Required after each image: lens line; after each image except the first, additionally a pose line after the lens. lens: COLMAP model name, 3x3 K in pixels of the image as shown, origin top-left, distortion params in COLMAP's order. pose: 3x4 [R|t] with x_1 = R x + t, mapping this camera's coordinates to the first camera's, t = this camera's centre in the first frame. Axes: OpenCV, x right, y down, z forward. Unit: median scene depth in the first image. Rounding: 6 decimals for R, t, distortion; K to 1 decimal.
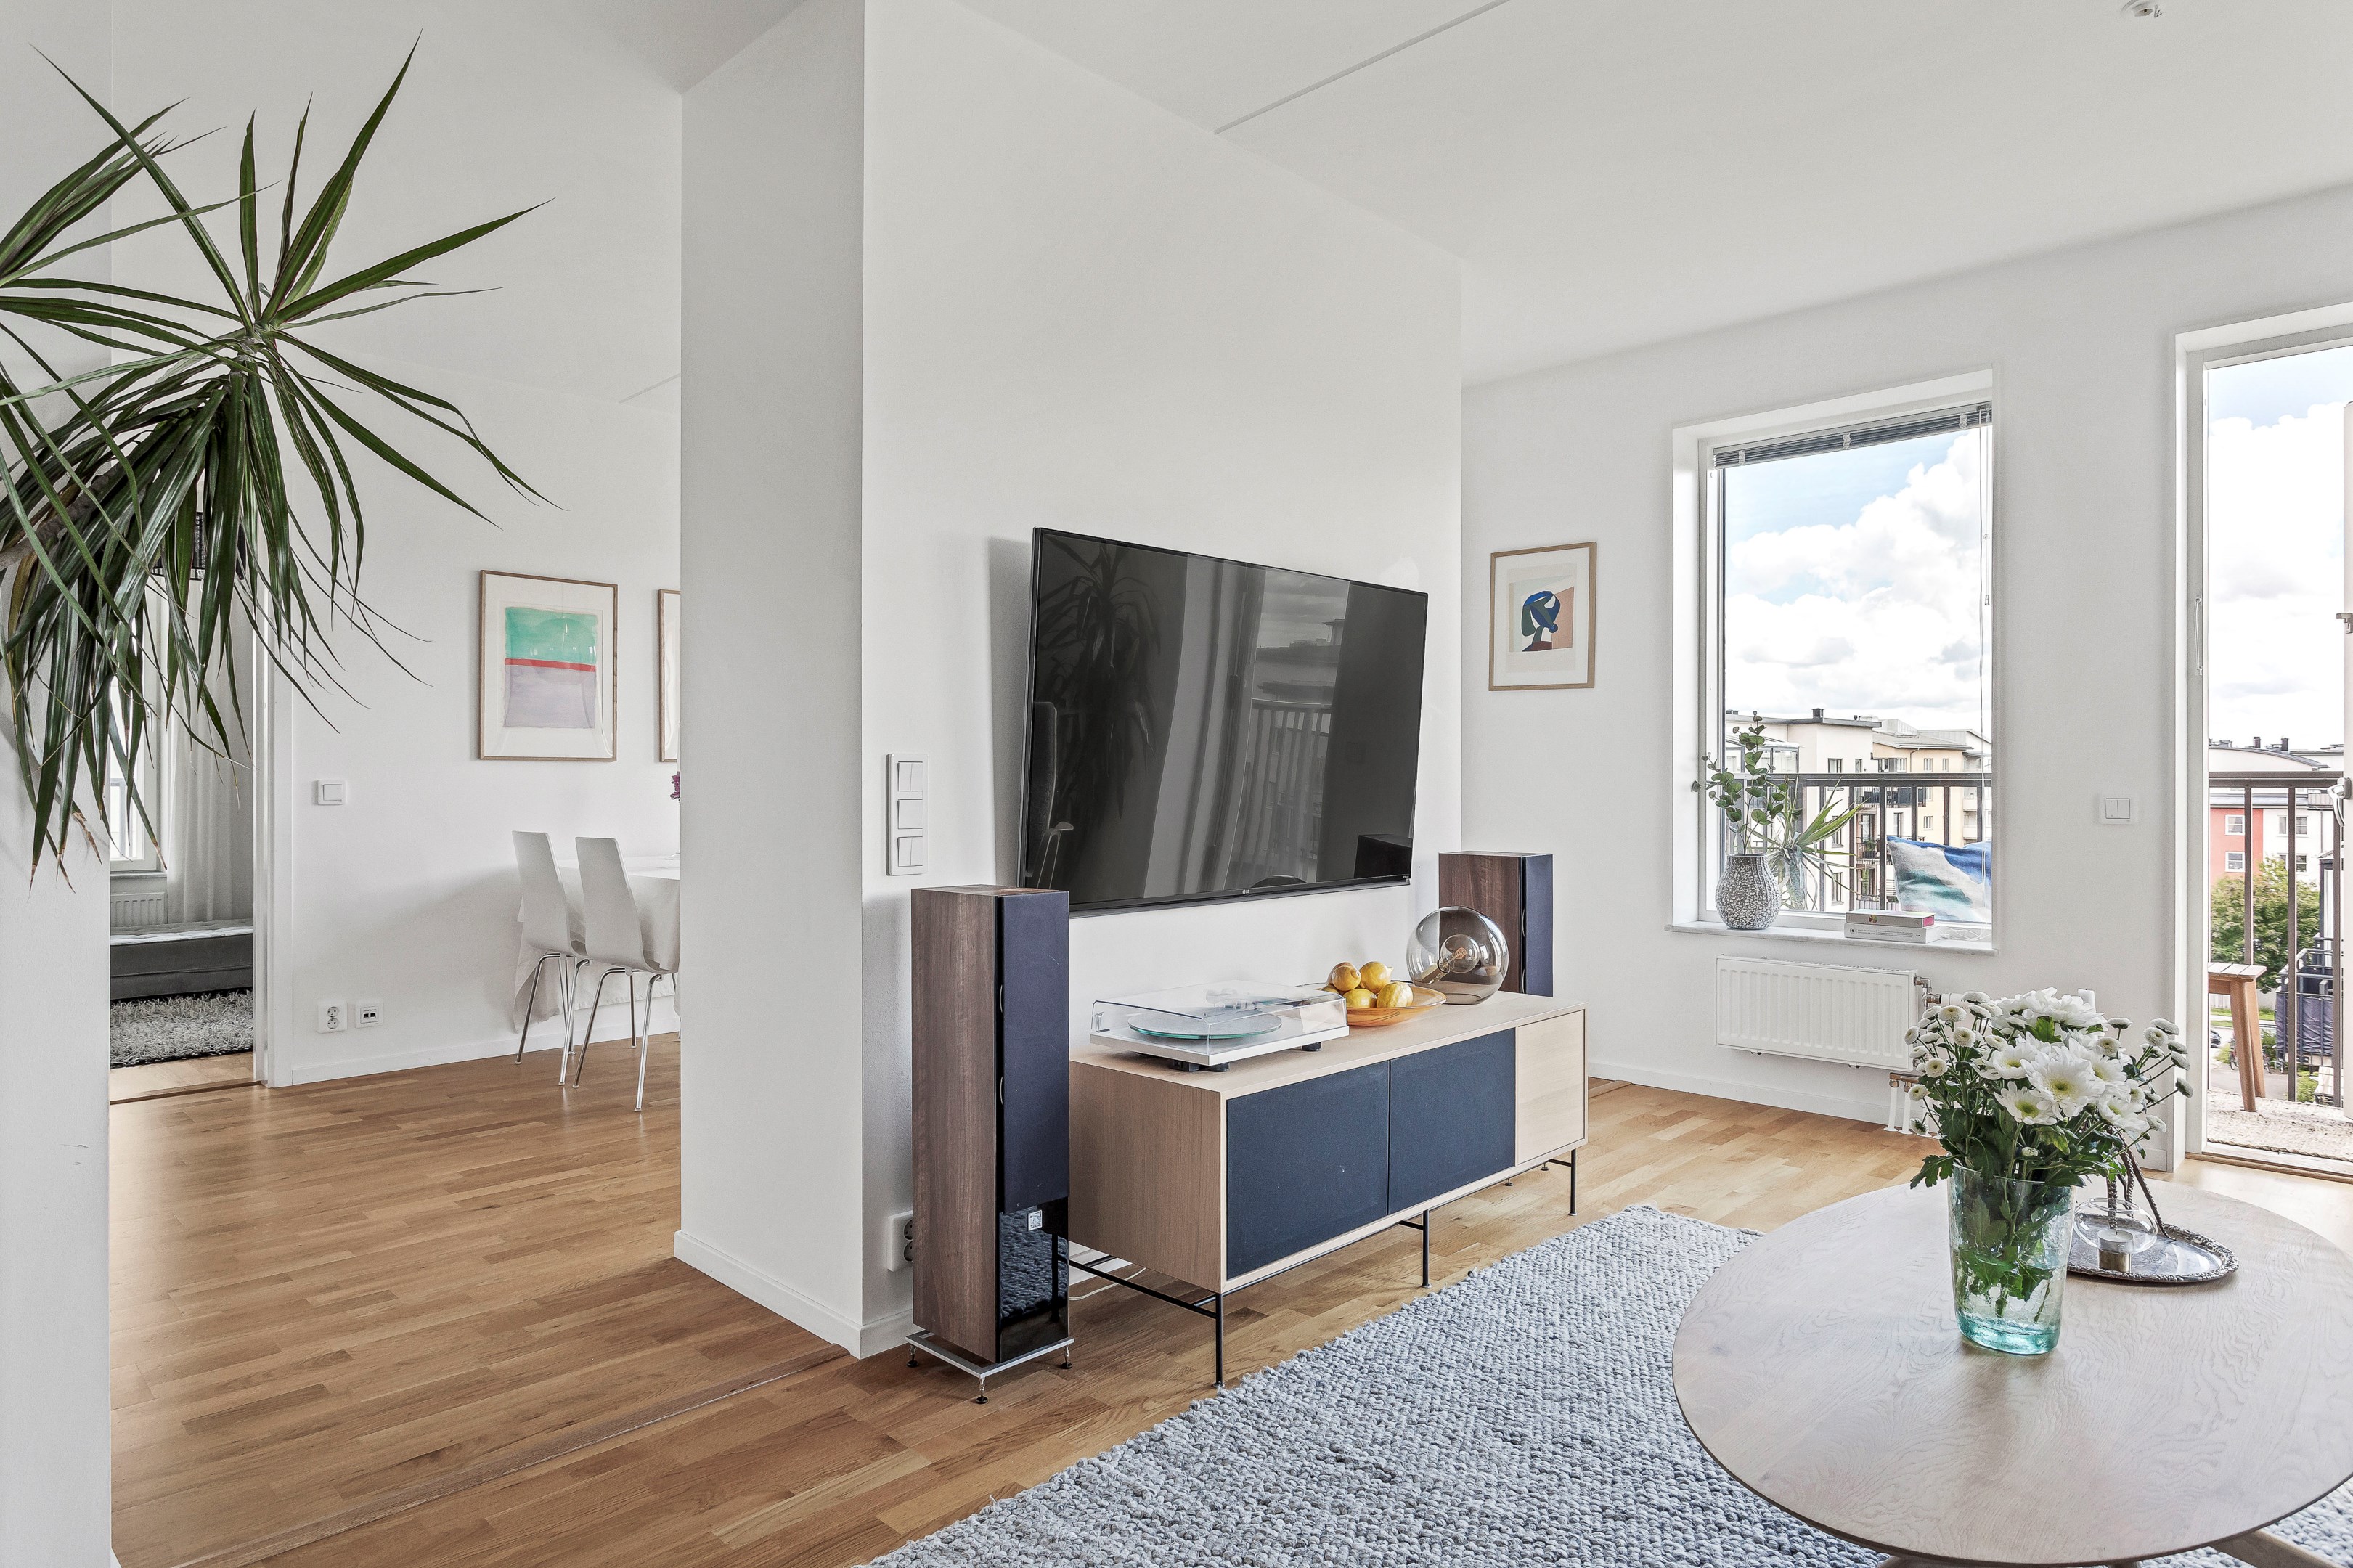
lens RADIAL K [[1358.4, 0, 1174.2], [0, 1358.4, 768.0], [0, 0, 1]] dist [-0.002632, 0.007371]
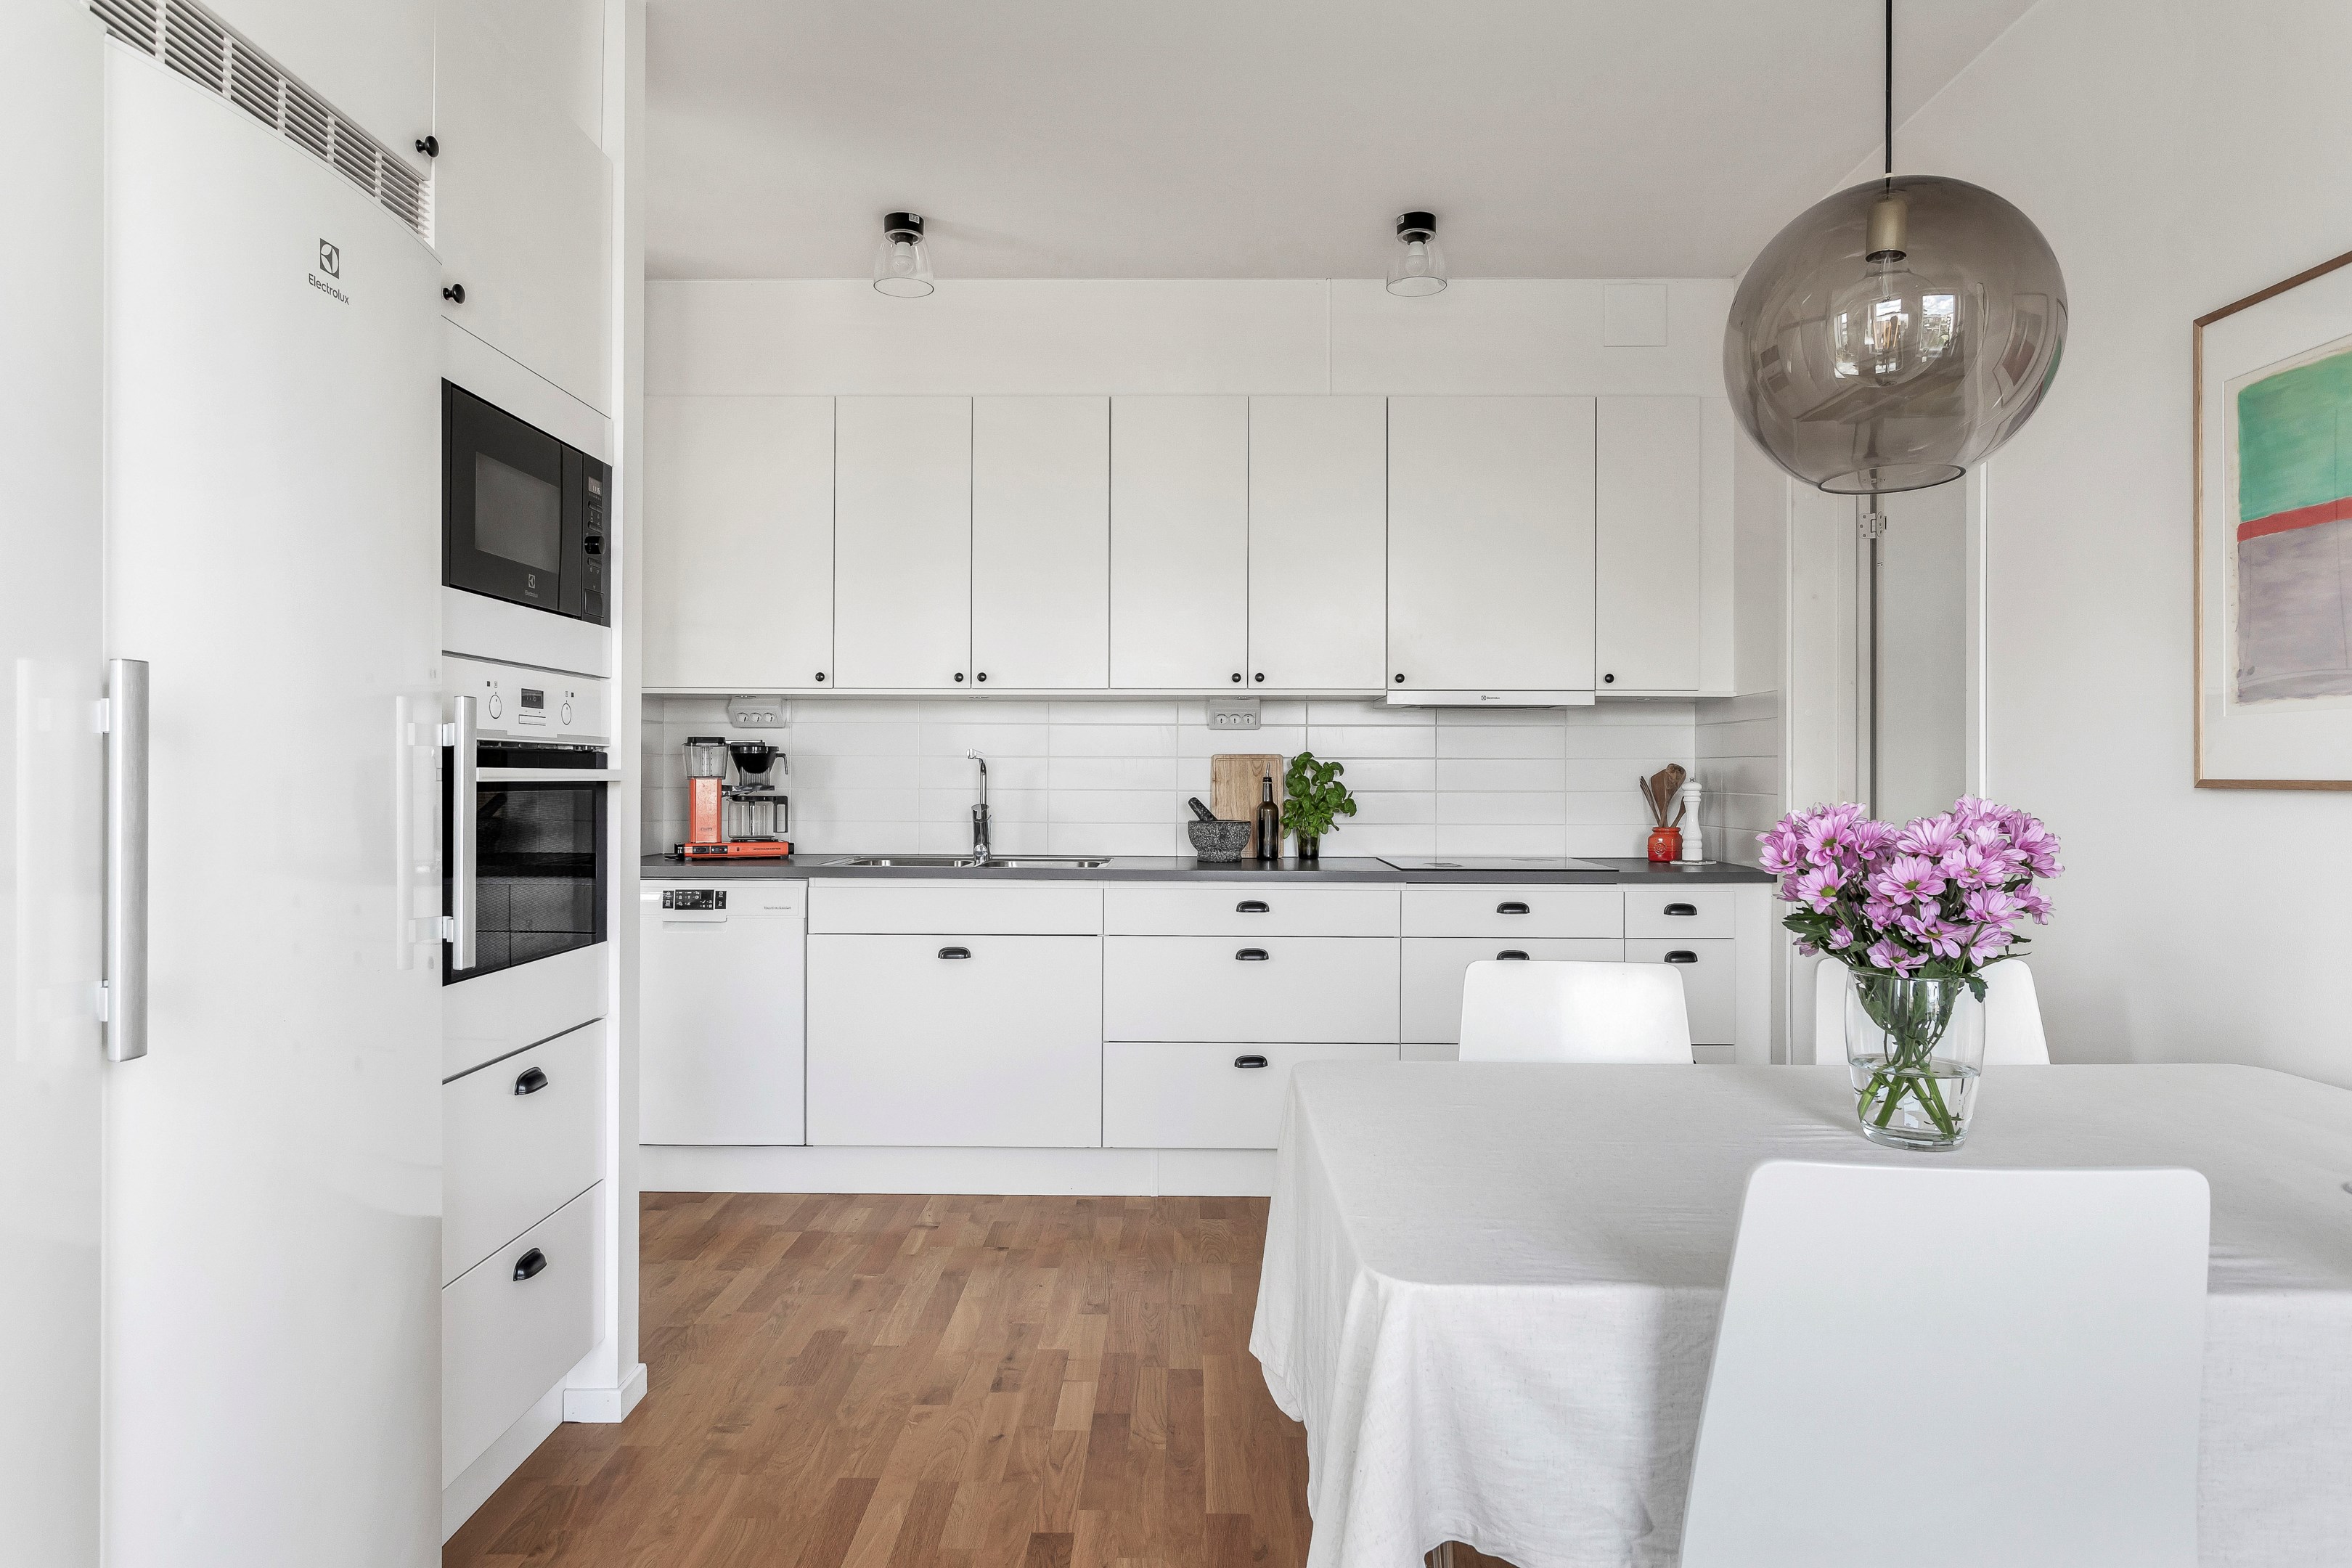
lens RADIAL K [[1417.9, 0, 1175.6], [0, 1417.9, 779.5], [0, 0, 1]] dist [-0.009054, 0.008185]
pose [[-0.718571, 0.002939, -0.695447, 0.002510], [0.005123, 0.999986, -0.001067, -0.010000], [0.695434, -0.004330, -0.718577, 1.087476]]
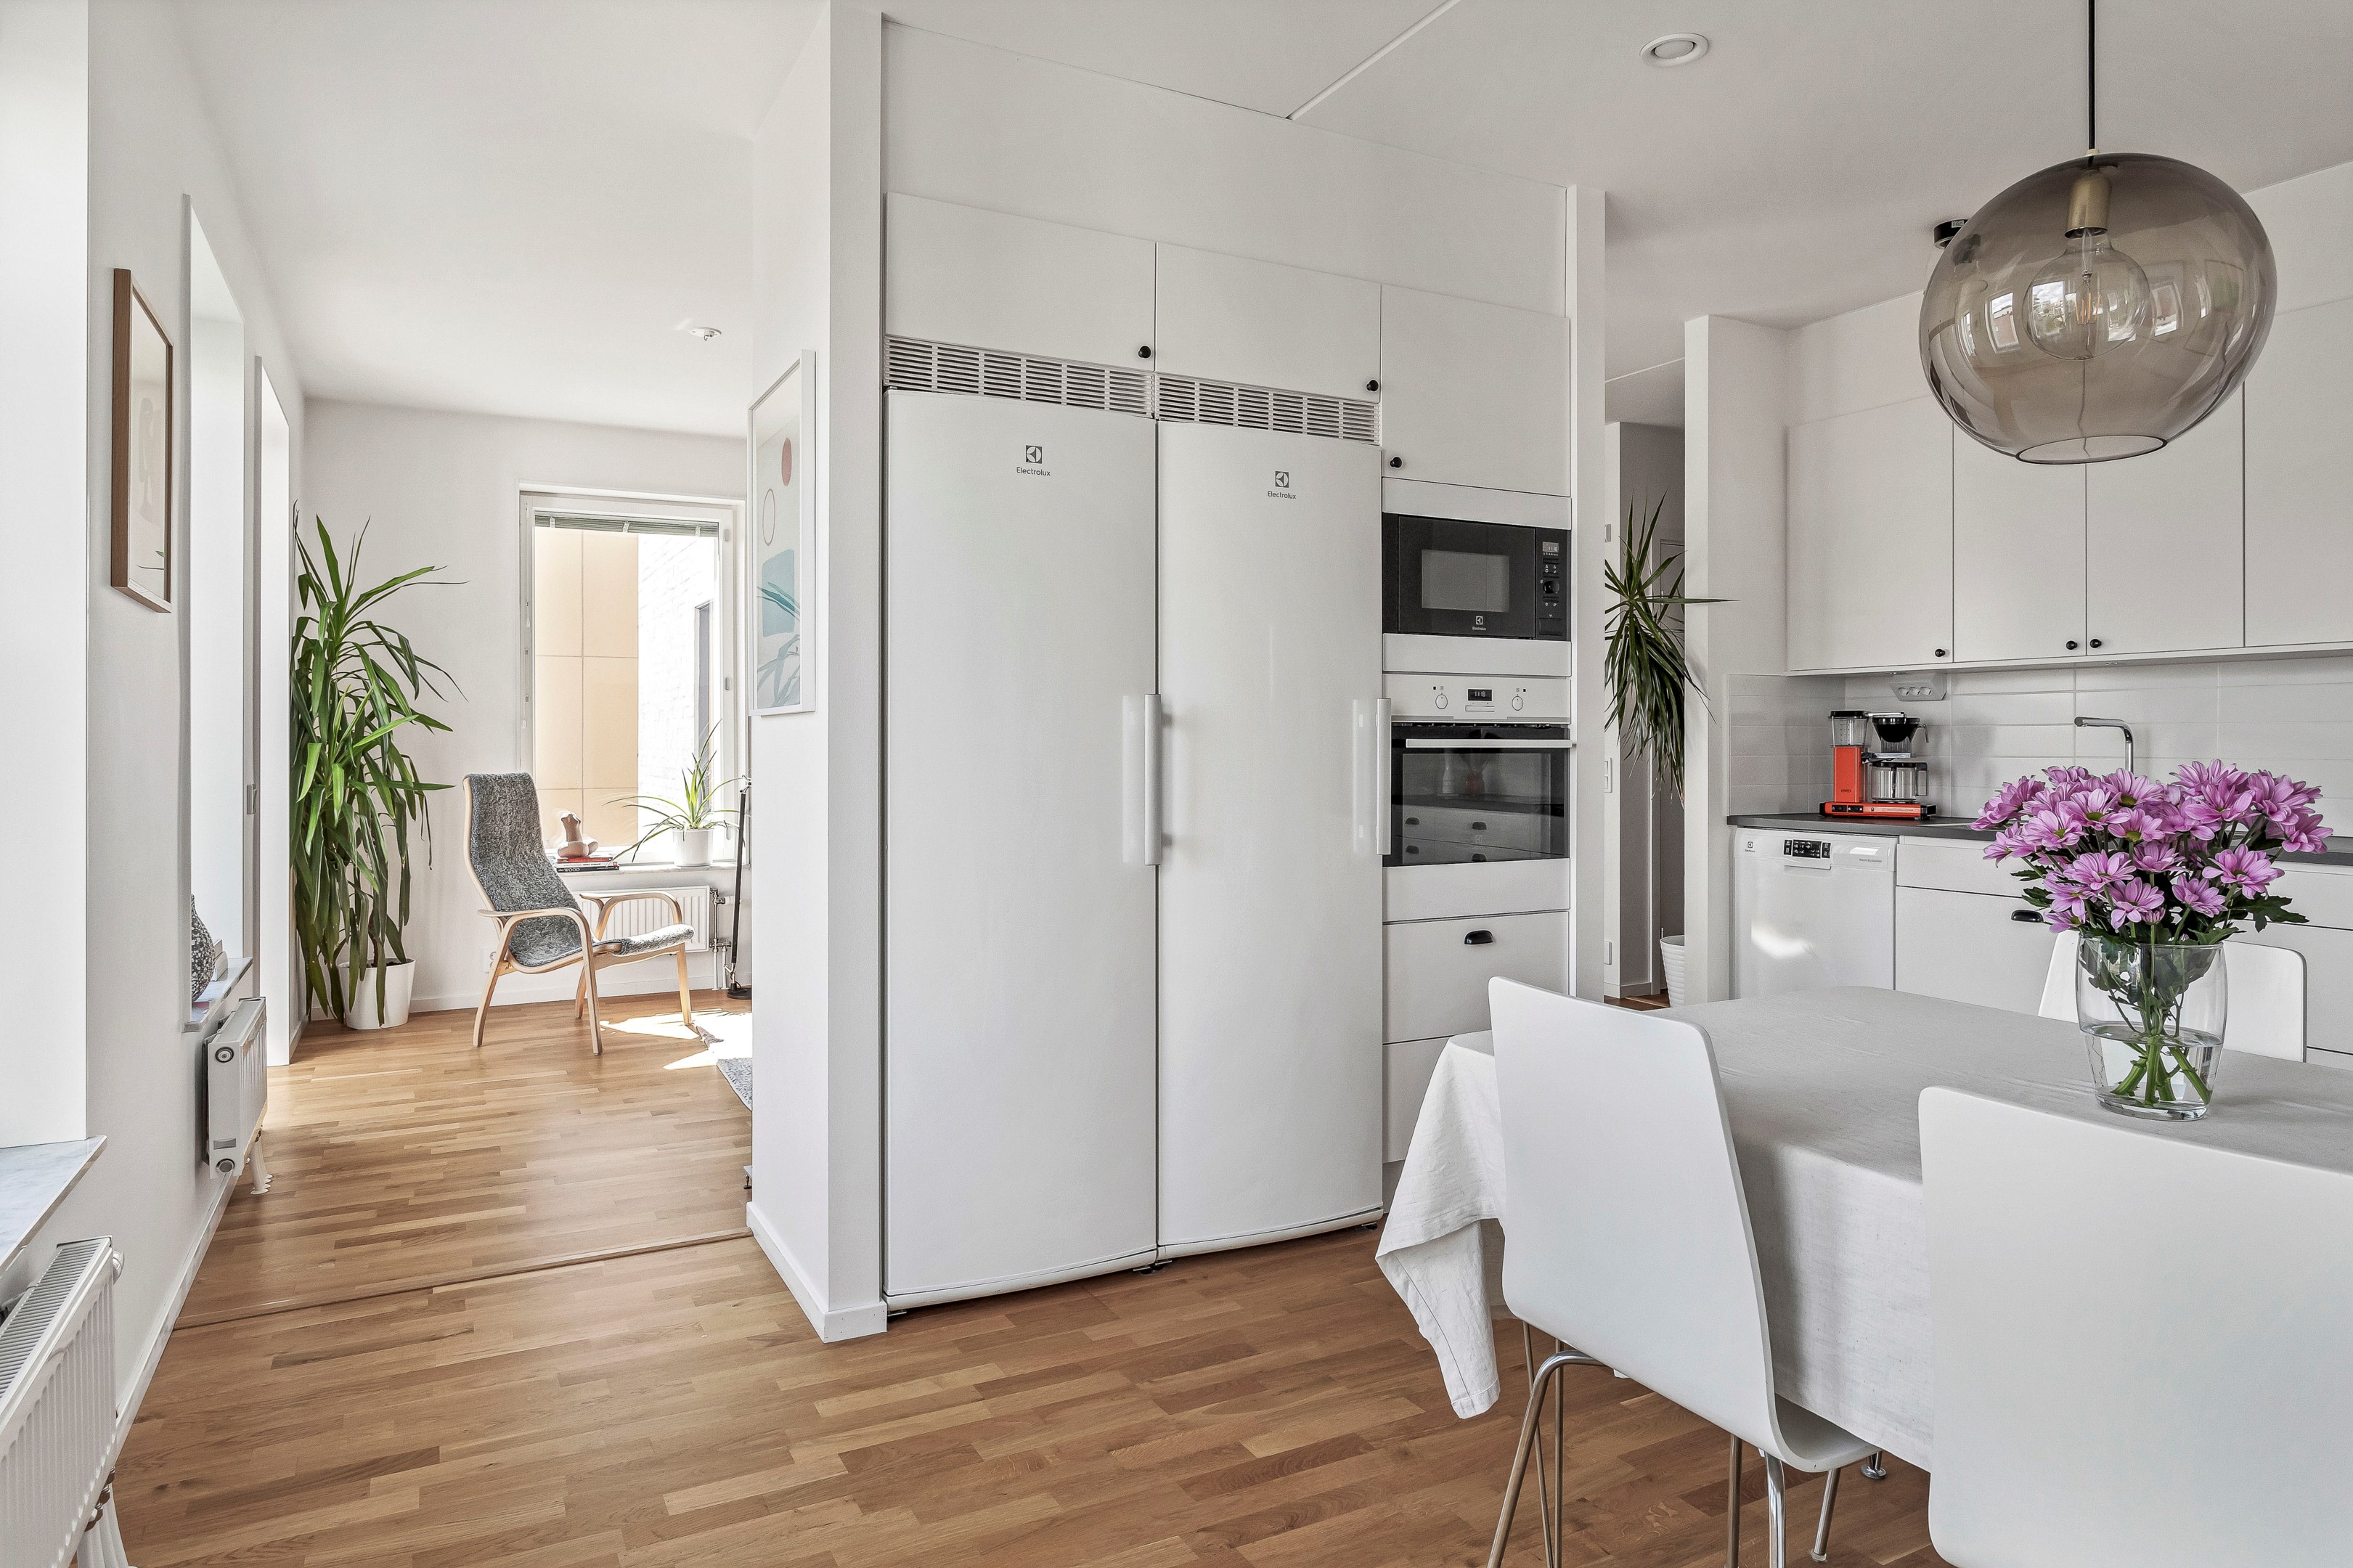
lens RADIAL K [[1418.4, 0, 1180.3], [0, 1418.4, 749.5], [0, 0, 1]] dist [-0.009054, 0.008185]
pose [[-0.955424, 0.001443, 0.295234, -0.220412], [-0.000021, 0.999988, -0.004956, -0.006506], [-0.295237, -0.004742, -0.955412, 1.333082]]
